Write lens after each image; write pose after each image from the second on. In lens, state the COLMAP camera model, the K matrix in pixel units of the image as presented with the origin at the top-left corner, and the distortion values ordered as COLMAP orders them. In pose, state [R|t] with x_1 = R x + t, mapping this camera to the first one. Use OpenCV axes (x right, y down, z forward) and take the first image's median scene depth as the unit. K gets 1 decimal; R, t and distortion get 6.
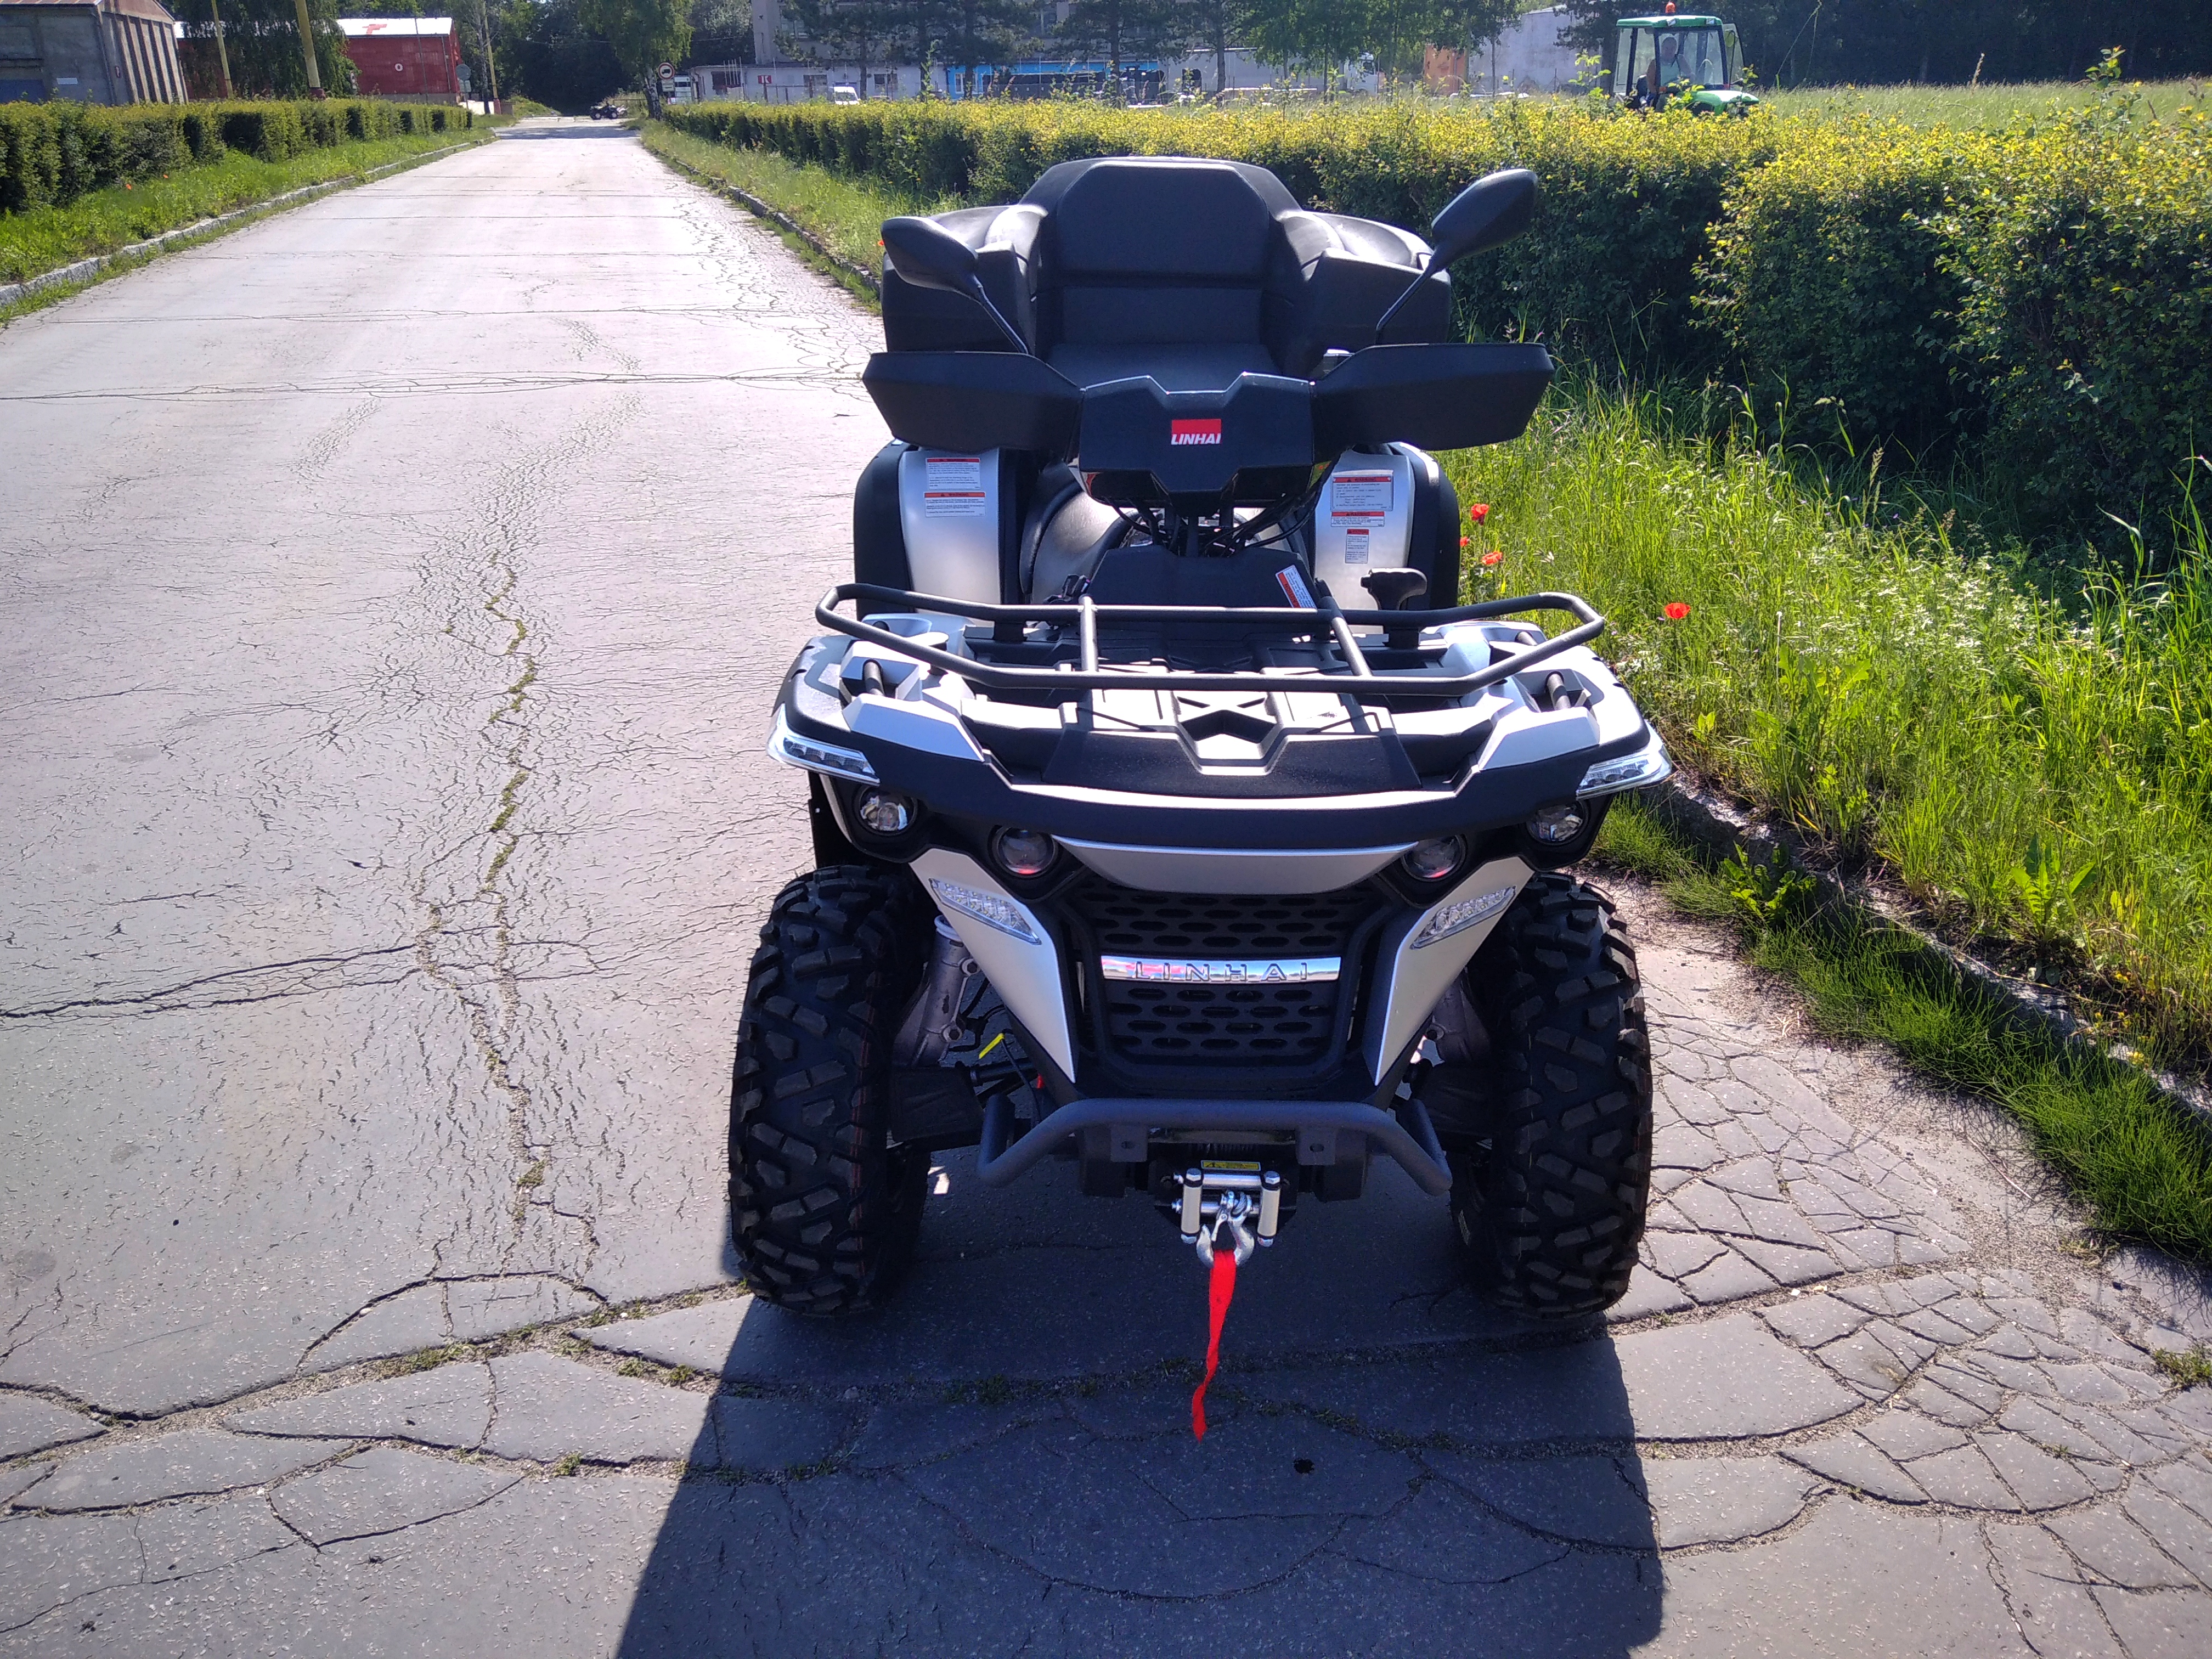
lens RADIAL K [[1798.7, 0, 1093.7], [0, 1798.7, 804.0], [0, 0, 1]] dist [0.064499, -0.096341]
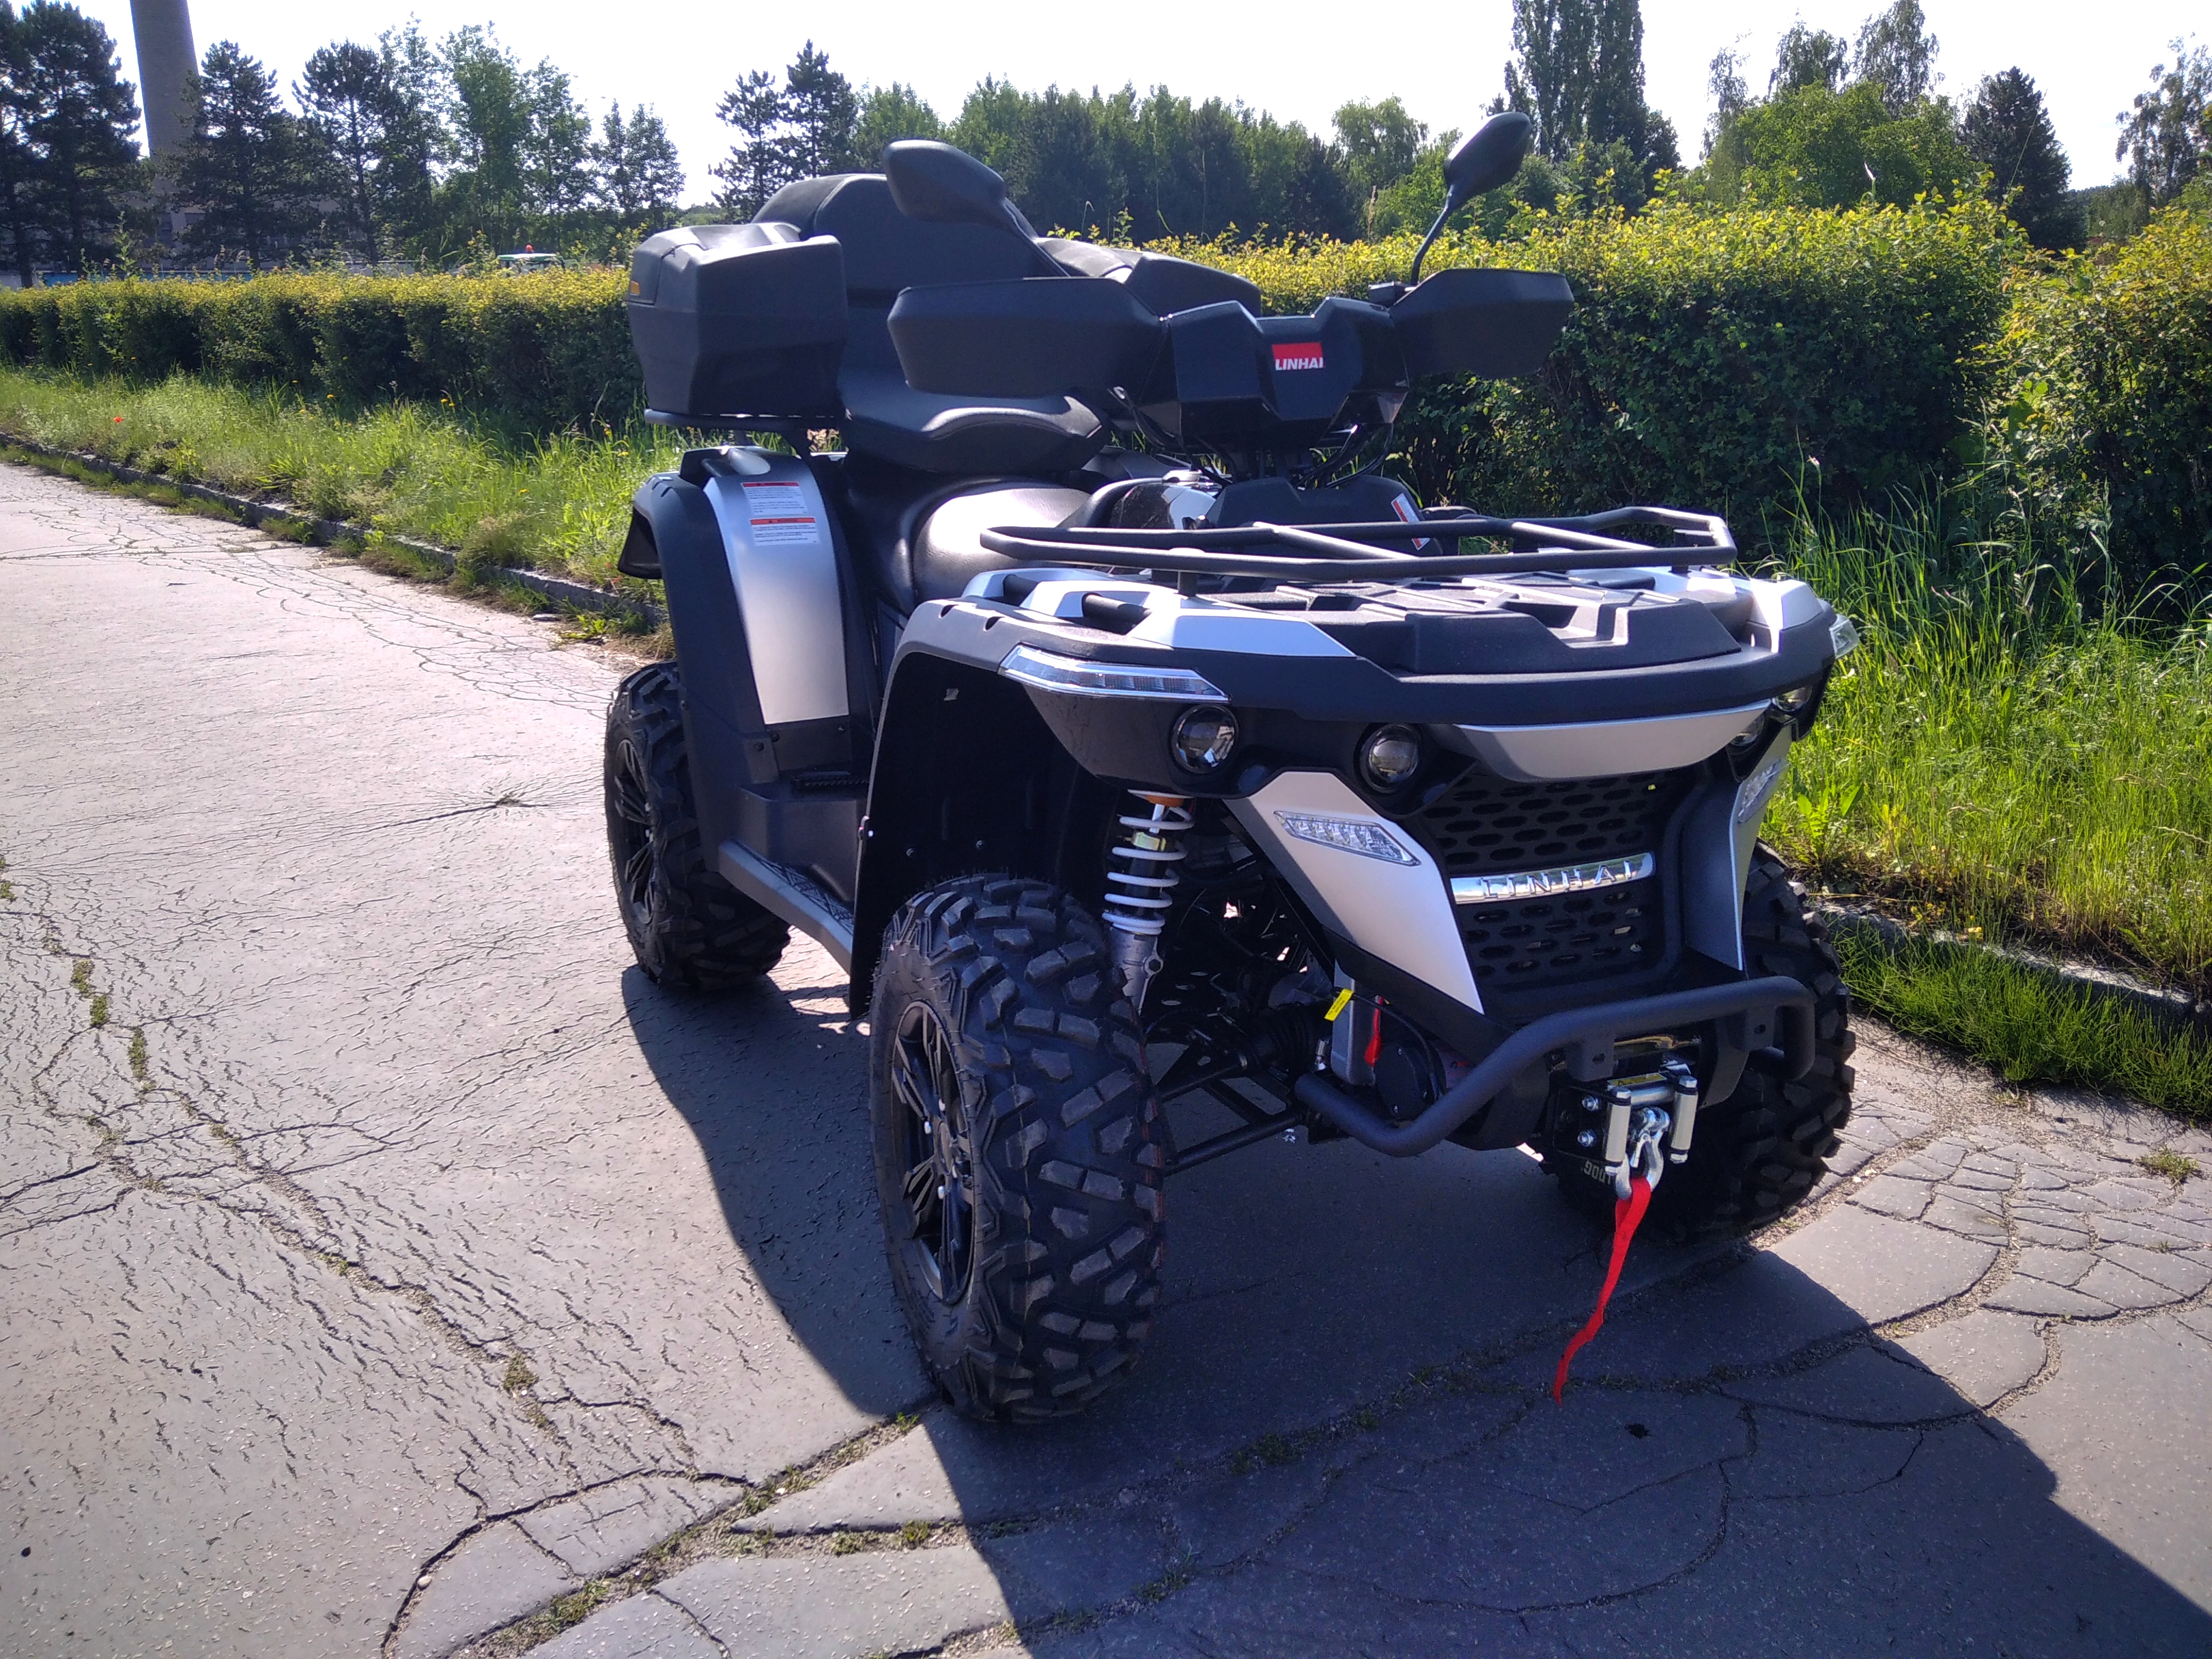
lens RADIAL K [[1798.7, 0, 1098.3], [0, 1798.7, 807.1], [0, 0, 1]] dist [0.064499, -0.096341]
pose [[0.904880, -0.107448, 0.411883, -0.398916], [0.150942, 0.985734, -0.074461, 0.069190], [-0.398007, 0.129549, 0.908189, 0.197400]]
